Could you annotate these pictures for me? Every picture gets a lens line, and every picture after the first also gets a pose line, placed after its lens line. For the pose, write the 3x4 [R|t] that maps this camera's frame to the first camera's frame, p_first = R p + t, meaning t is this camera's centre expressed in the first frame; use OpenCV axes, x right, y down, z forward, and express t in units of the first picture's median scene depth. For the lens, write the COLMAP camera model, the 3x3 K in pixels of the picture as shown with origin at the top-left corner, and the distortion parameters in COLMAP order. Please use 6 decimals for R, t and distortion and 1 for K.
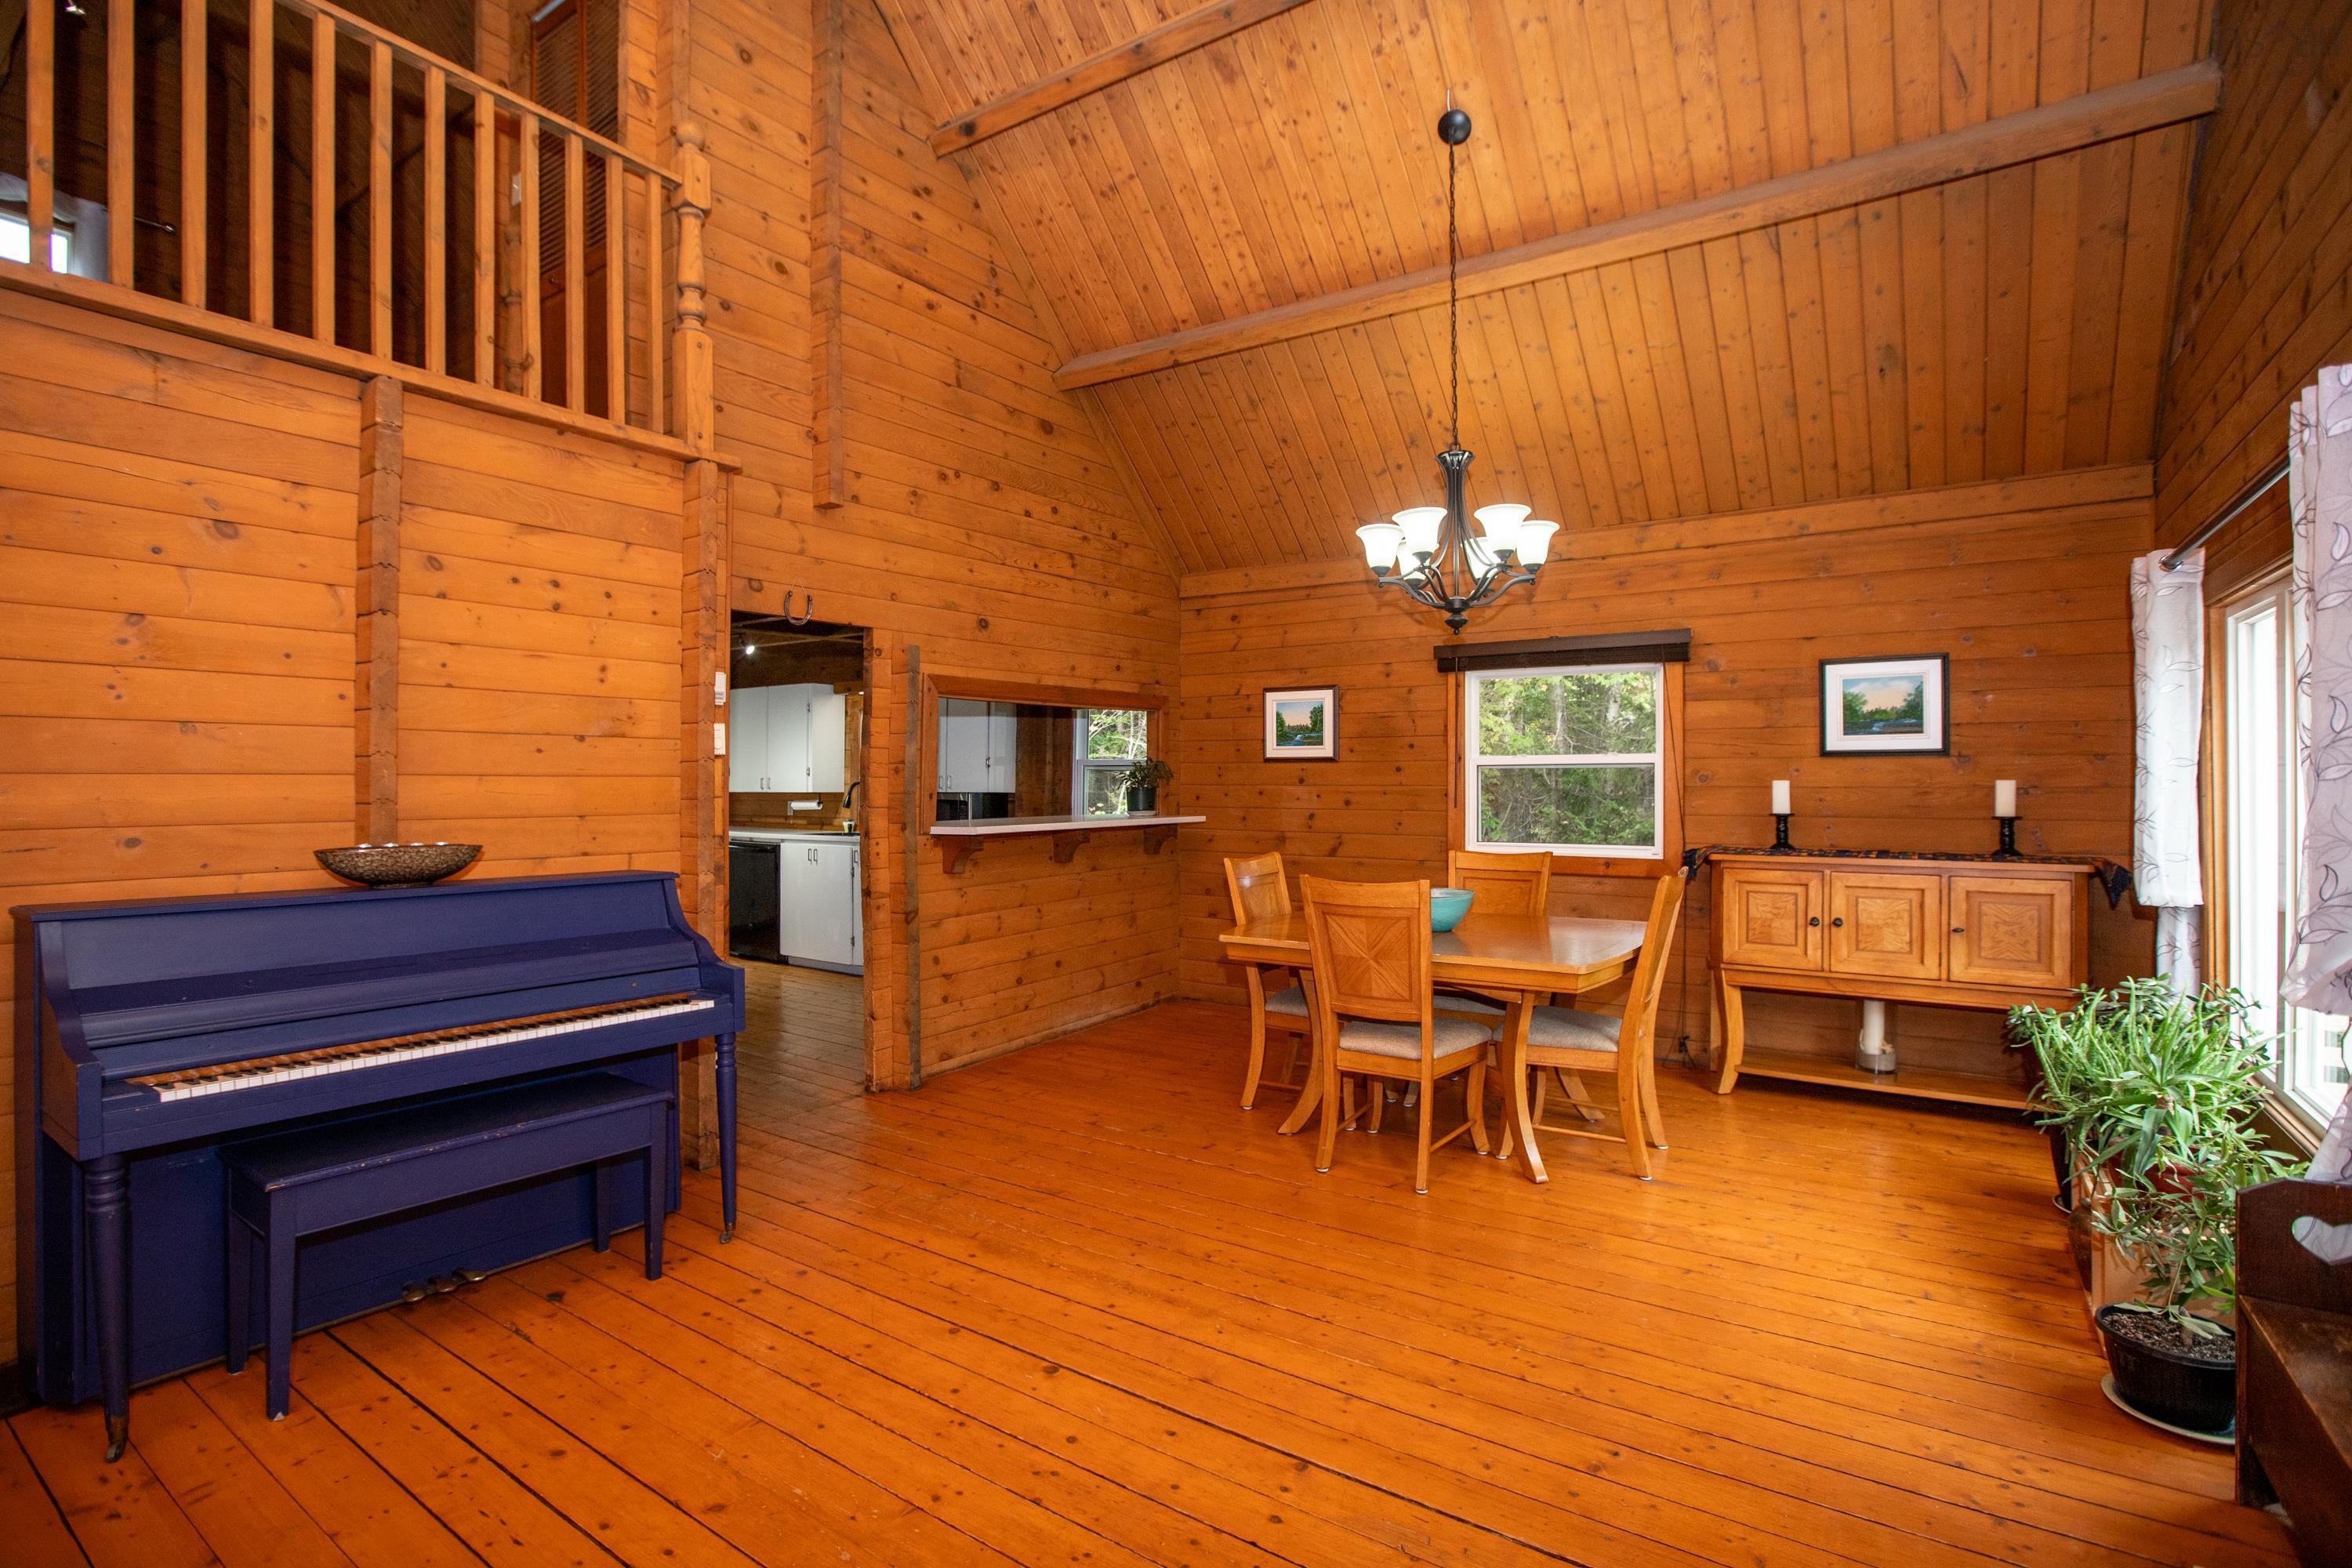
lens RADIAL K [[1139.4, 0, 1159.2], [0, 1139.4, 783.4], [0, 0, 1]] dist [-0.052911, 0.022124]
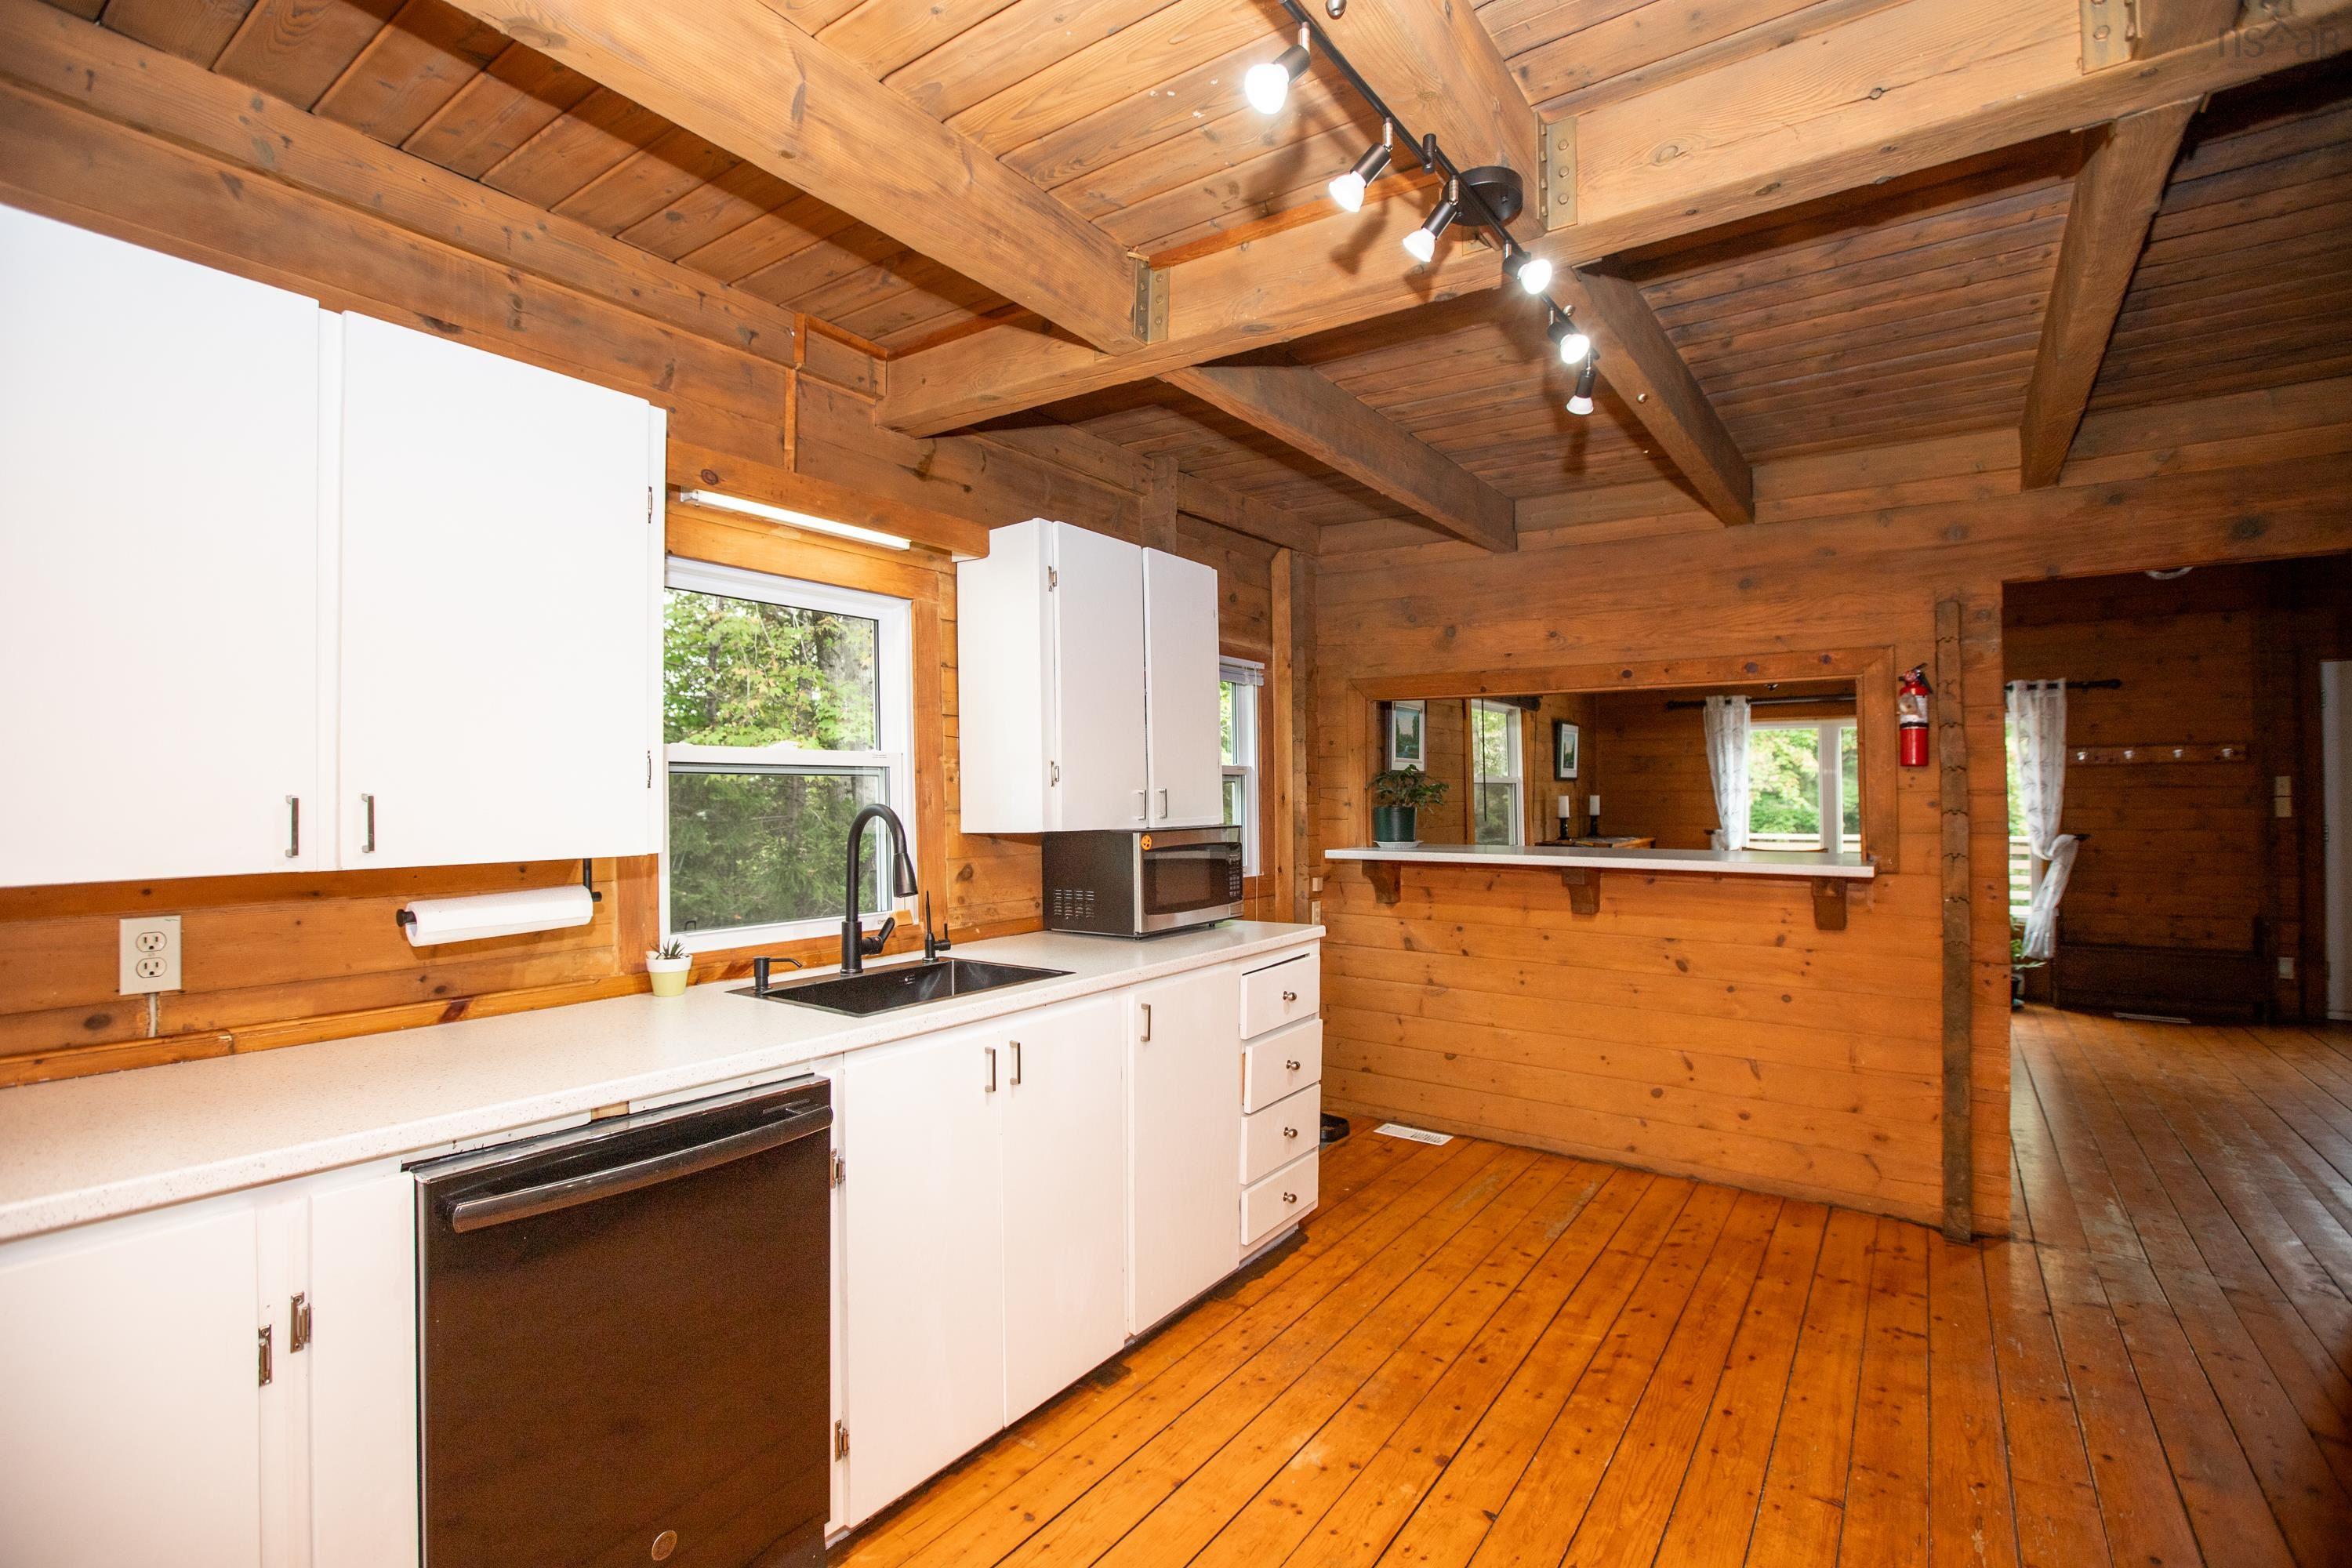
lens RADIAL K [[1059.6, 0, 1191.3], [0, 1059.6, 778.4], [0, 0, 1]] dist [-0.018960, 0.000166]
pose [[0.003300, 0.013030, 0.999910, -0.931189], [0.001556, 0.999914, -0.013035, -0.008924], [-0.999993, 0.001599, 0.003279, 1.541914]]
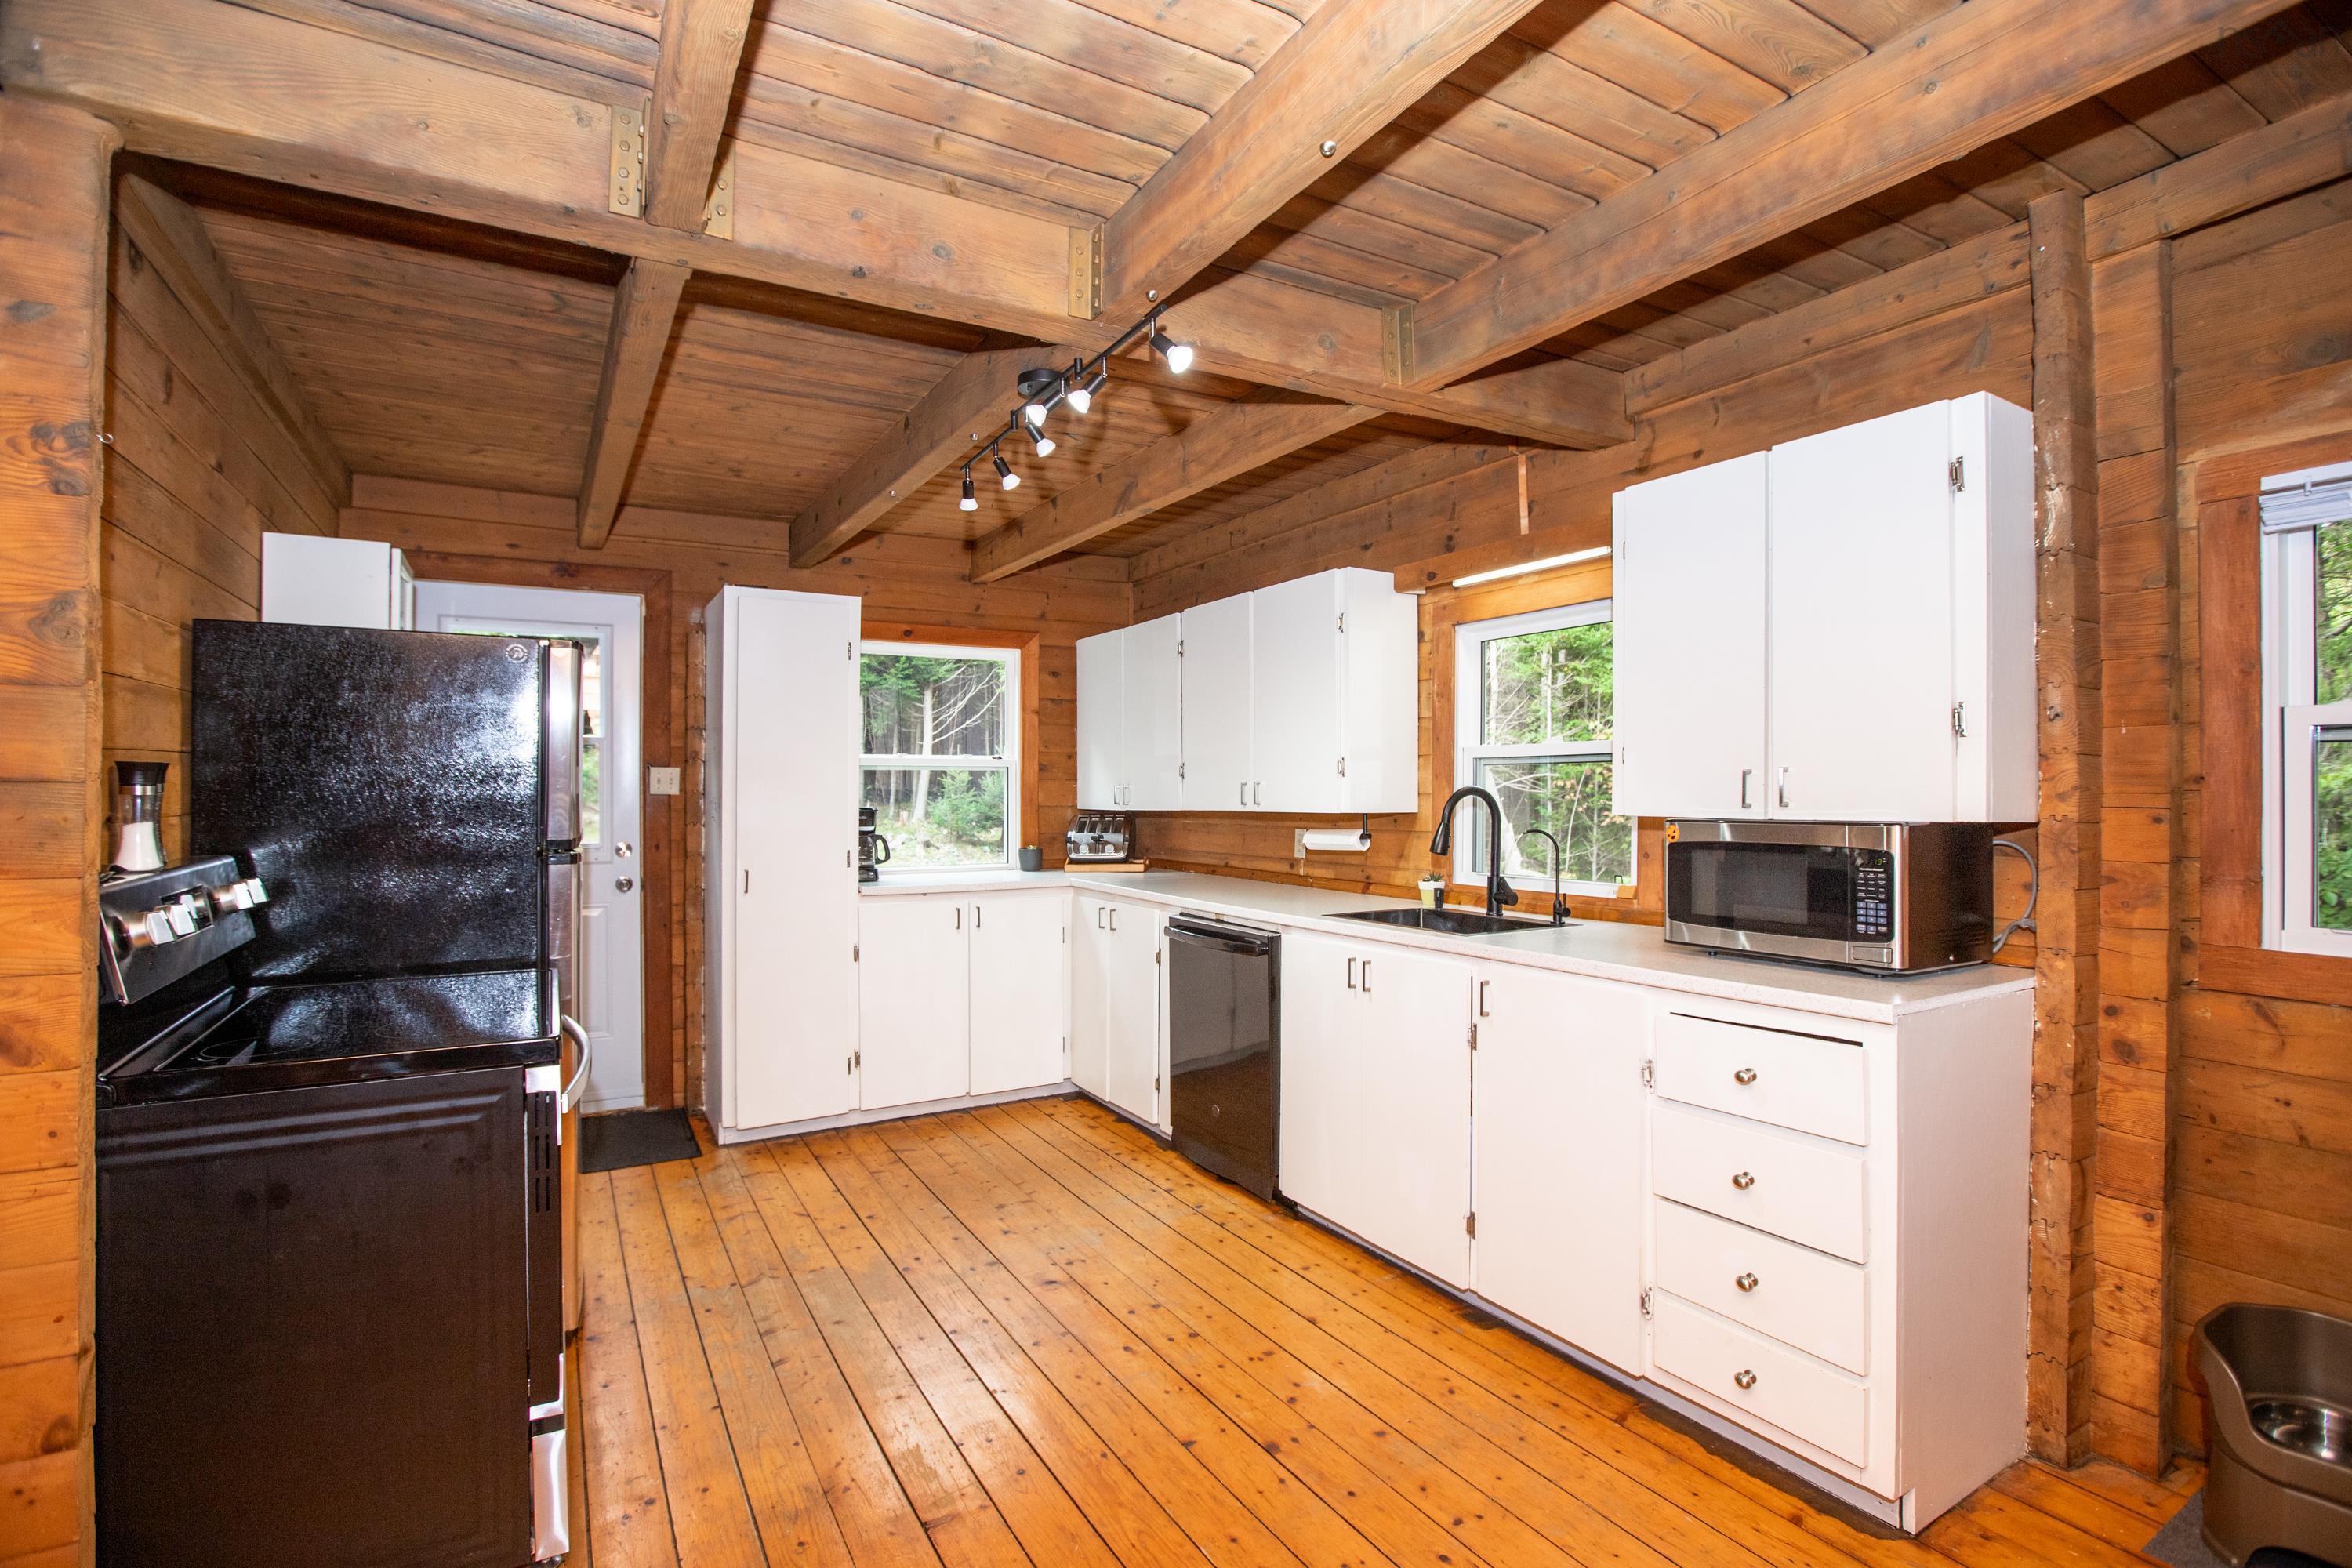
lens RADIAL K [[1139.4, 0, 1159.2], [0, 1139.4, 783.4], [0, 0, 1]] dist [-0.052911, 0.022124]
pose [[0.900402, -0.007708, -0.434990, -0.310414], [0.003580, 0.999940, -0.010308, 0.001286], [0.435044, 0.007724, 0.900376, 0.984691]]
